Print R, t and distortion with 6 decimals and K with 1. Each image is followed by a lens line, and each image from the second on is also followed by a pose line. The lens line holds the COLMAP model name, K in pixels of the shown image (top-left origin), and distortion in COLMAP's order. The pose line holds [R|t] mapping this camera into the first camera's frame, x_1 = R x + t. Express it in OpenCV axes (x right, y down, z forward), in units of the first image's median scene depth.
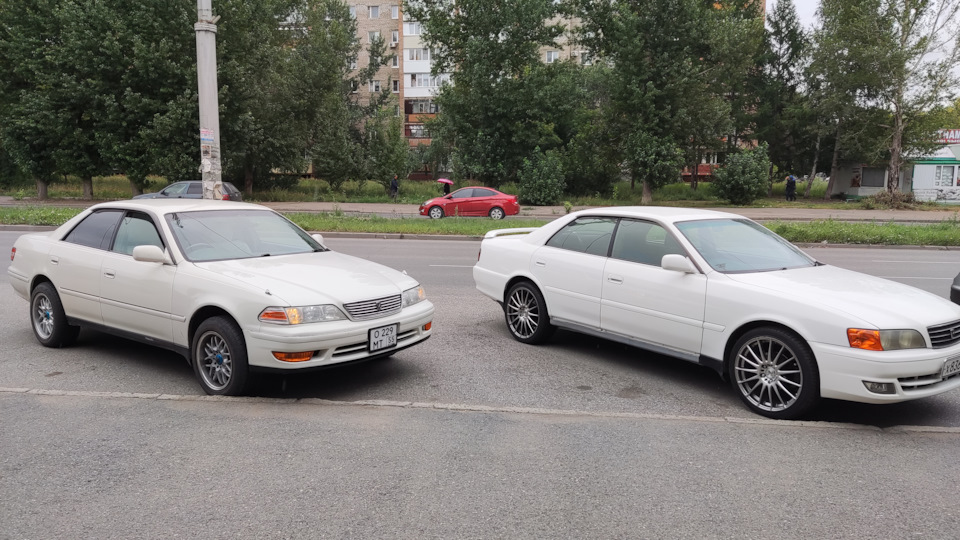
lens RADIAL K [[706.6, 0, 480.0], [0, 706.6, 270.0], [0, 0, 1]] dist [0.133378, -0.191891]
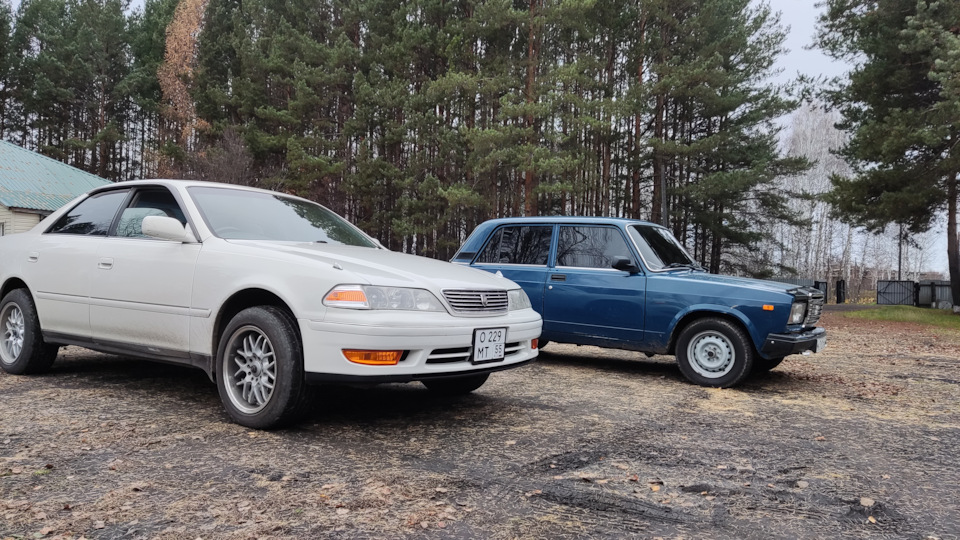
lens RADIAL K [[706.6, 0, 480.0], [0, 706.6, 270.0], [0, 0, 1]] dist [0.133378, -0.191891]
pose [[0.999752, 0.018741, 0.012059, -0.156271], [-0.016836, 0.989674, -0.142346, 0.121959], [-0.014602, 0.142107, 0.989744, 0.296663]]
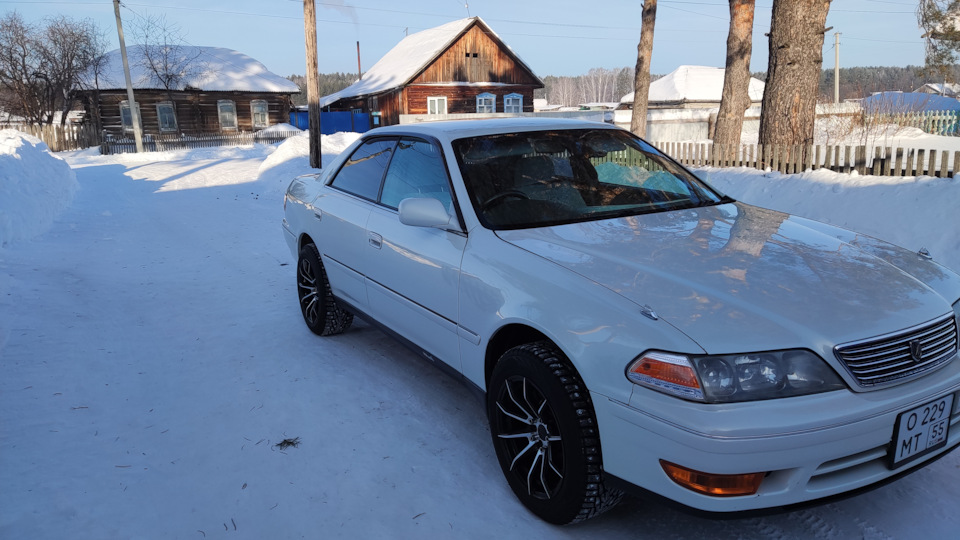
lens RADIAL K [[706.6, 0, 480.0], [0, 706.6, 270.0], [0, 0, 1]] dist [0.133378, -0.191891]
pose [[0.911439, 0.039704, -0.409515, -0.201266], [0.000552, 0.995214, 0.097719, -0.033220], [0.411435, -0.089291, 0.907055, 0.537912]]
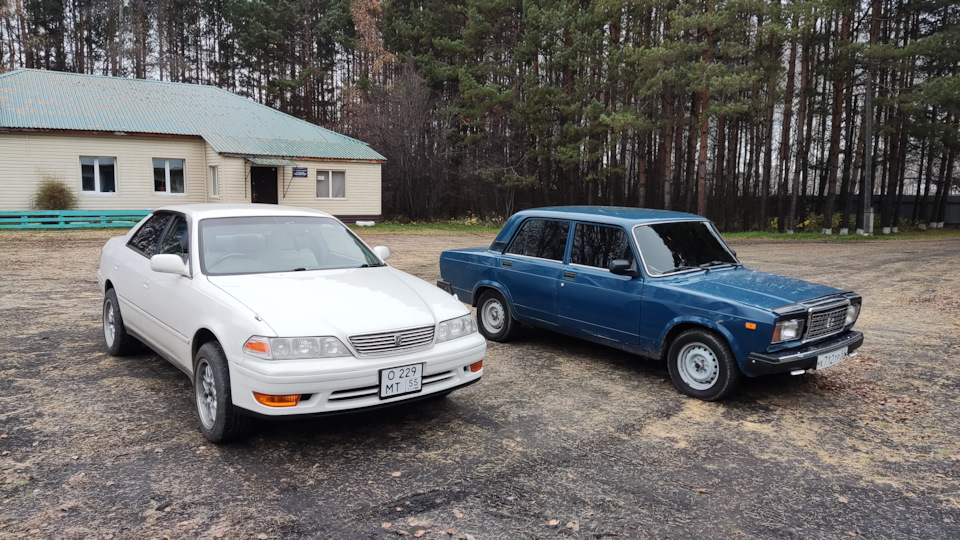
lens RADIAL K [[706.6, 0, 480.0], [0, 706.6, 270.0], [0, 0, 1]] dist [0.133378, -0.191891]
pose [[0.963087, 0.035867, -0.266790, 0.154323], [-0.039655, 0.999174, -0.008823, -0.024051], [0.266253, 0.019077, 0.963714, 0.259249]]
